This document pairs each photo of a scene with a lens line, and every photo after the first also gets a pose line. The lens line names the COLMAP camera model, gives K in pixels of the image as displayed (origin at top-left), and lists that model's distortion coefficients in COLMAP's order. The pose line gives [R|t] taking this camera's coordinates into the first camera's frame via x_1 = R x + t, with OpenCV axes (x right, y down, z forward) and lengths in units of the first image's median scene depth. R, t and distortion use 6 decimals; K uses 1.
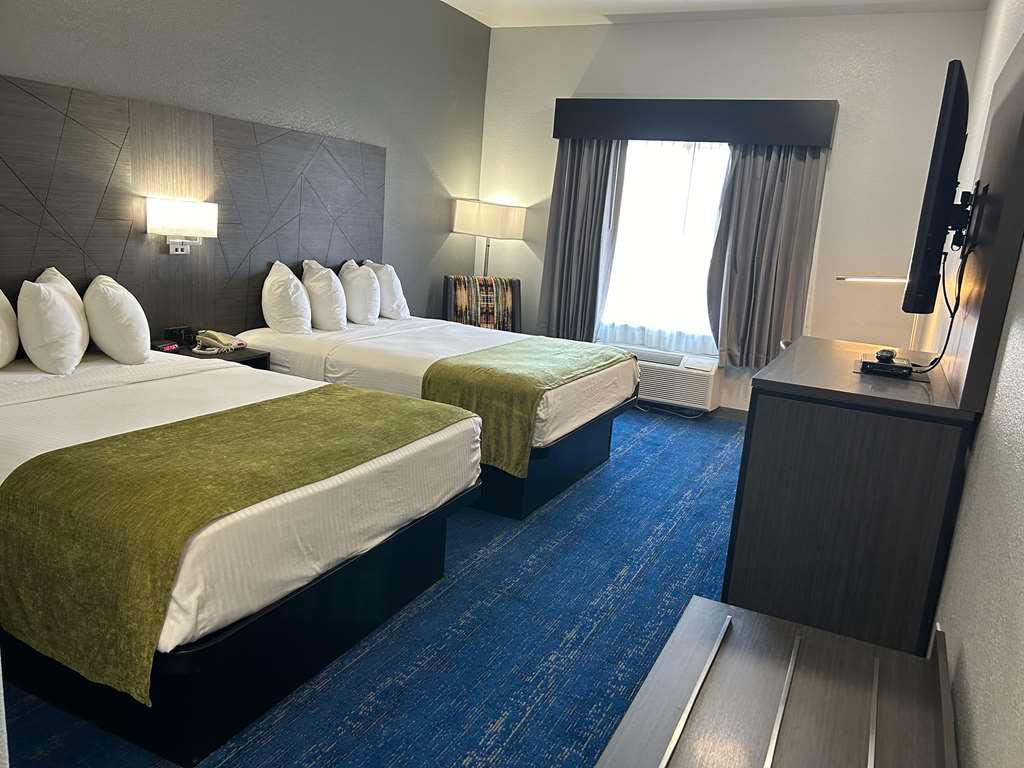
lens RADIAL K [[770.6, 0, 512.0], [0, 770.6, 384.0], [0, 0, 1]] dist [0.073831, -0.102937]
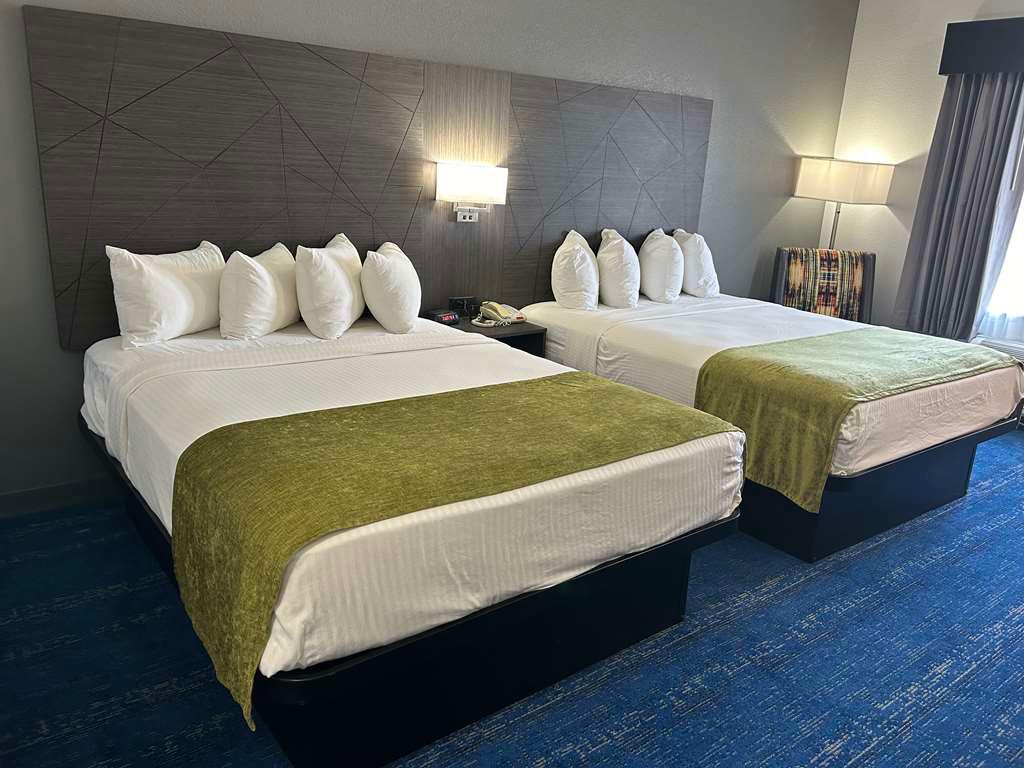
lens RADIAL K [[770.6, 0, 512.0], [0, 770.6, 384.0], [0, 0, 1]] dist [0.073831, -0.102937]
pose [[0.894033, 0.095659, -0.437668, 0.072899], [-0.079822, 0.995319, 0.054487, -0.024046], [0.440832, -0.013777, 0.897484, 0.168730]]
